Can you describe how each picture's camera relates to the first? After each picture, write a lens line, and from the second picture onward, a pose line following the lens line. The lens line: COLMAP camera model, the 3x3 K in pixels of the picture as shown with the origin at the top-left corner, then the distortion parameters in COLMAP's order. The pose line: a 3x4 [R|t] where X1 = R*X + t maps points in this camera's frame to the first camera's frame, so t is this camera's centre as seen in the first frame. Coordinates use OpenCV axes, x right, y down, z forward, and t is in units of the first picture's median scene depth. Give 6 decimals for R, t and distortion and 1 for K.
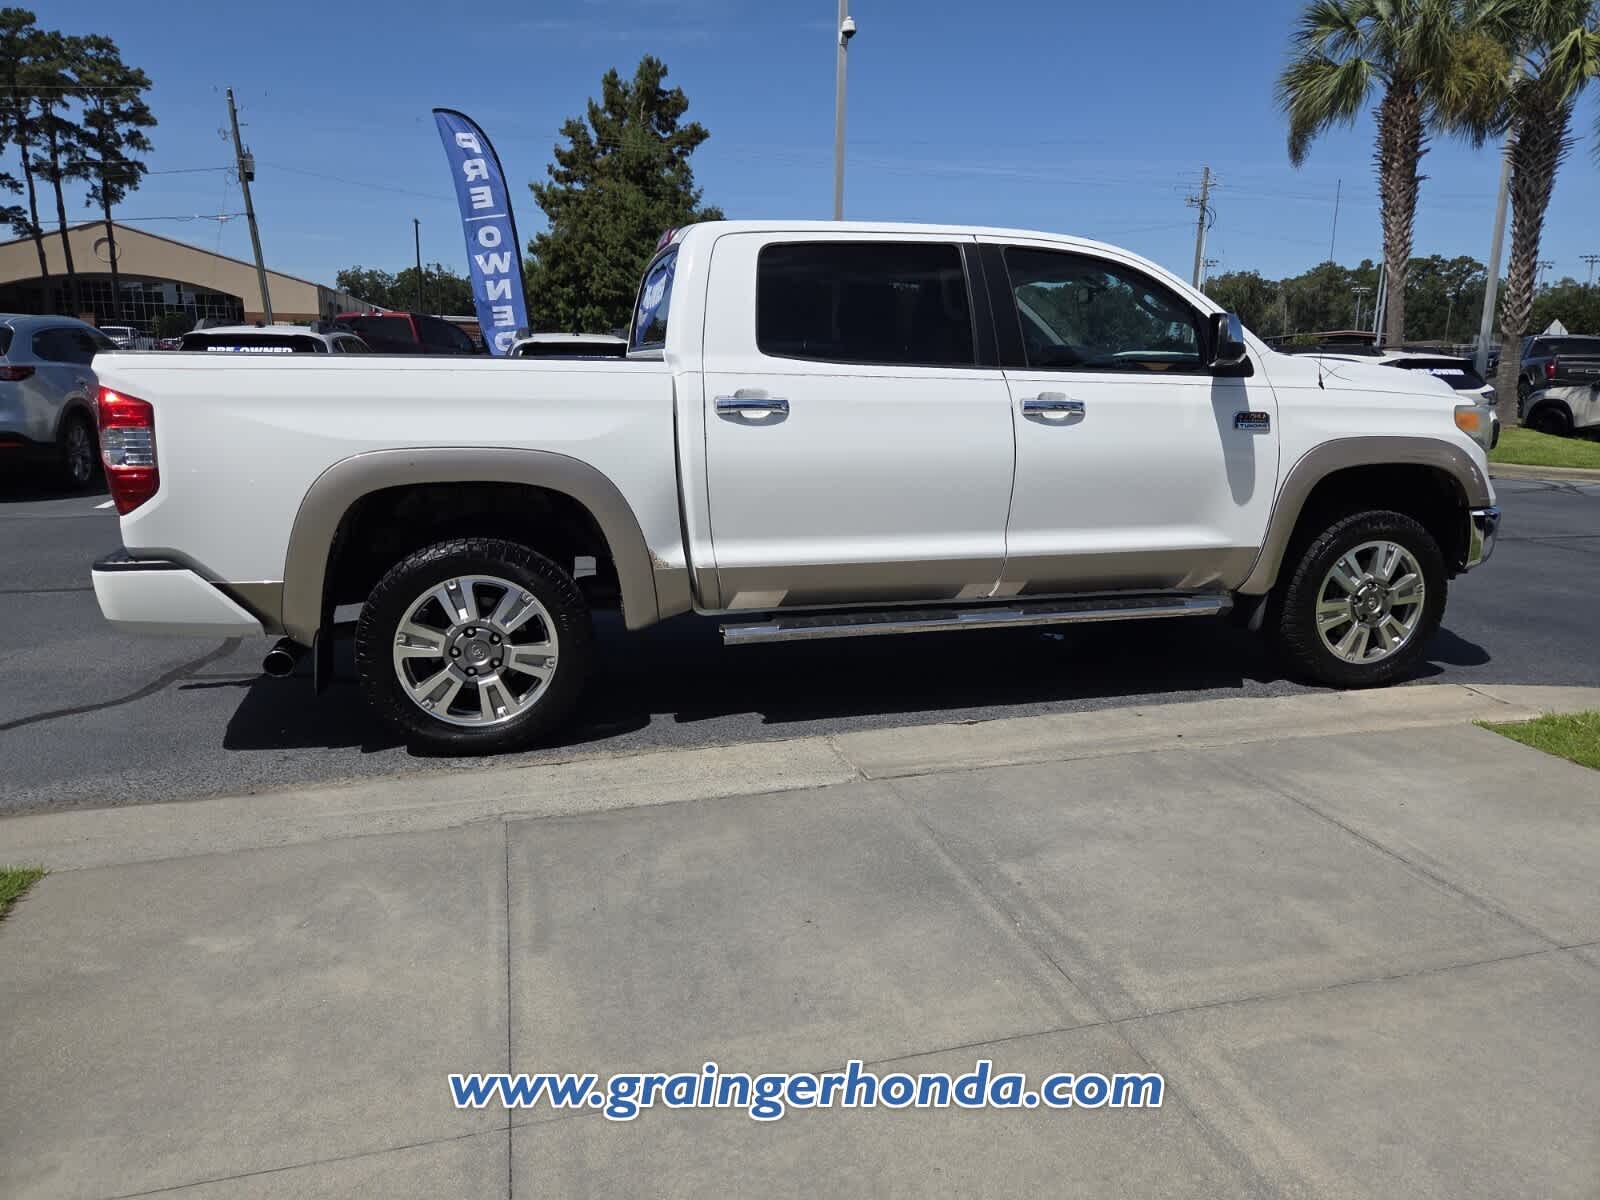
lens RADIAL K [[1064.1, 0, 773.3], [0, 1064.1, 596.3], [0, 0, 1]] dist [0.050342, -0.040964]
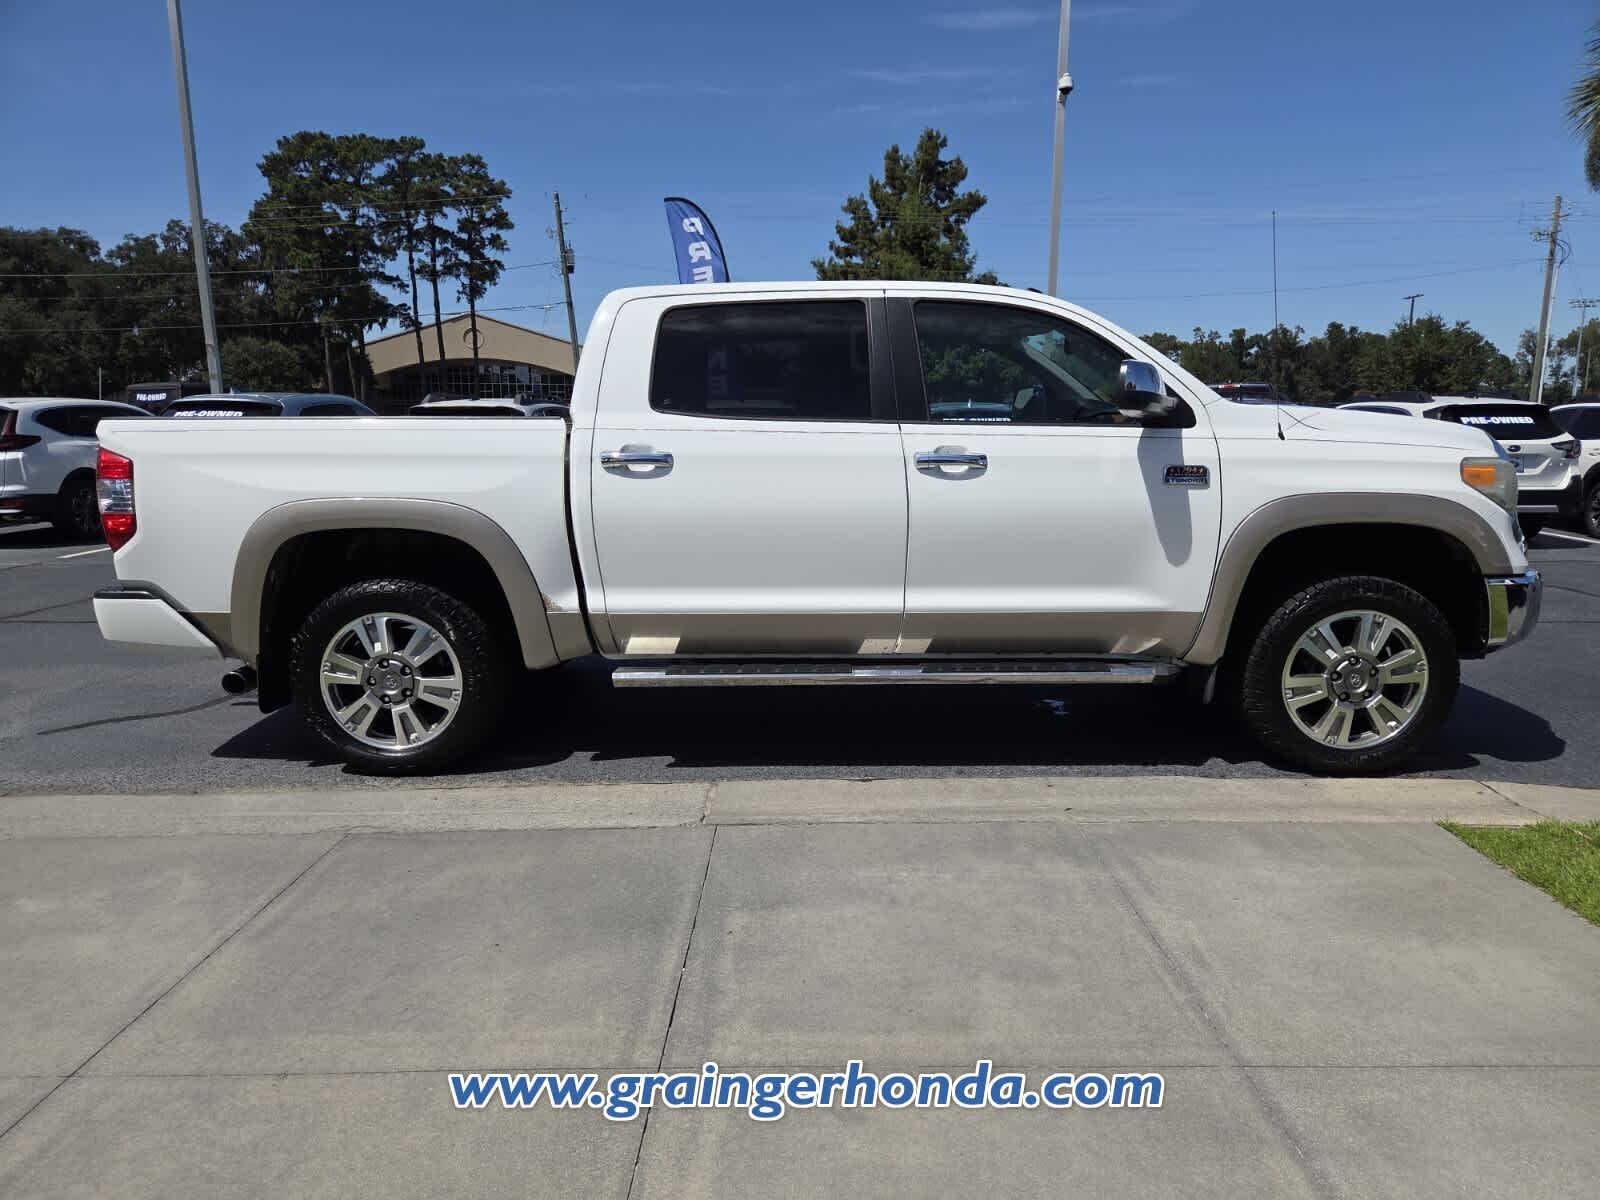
lens RADIAL K [[1058.9, 0, 800.4], [0, 1058.9, 625.3], [0, 0, 1]] dist [0.050914, -0.042226]
pose [[0.965132, 0.034302, -0.259507, 0.375597], [-0.042650, 0.998736, -0.026605, 0.004260], [0.258266, 0.036745, 0.965375, 0.034971]]
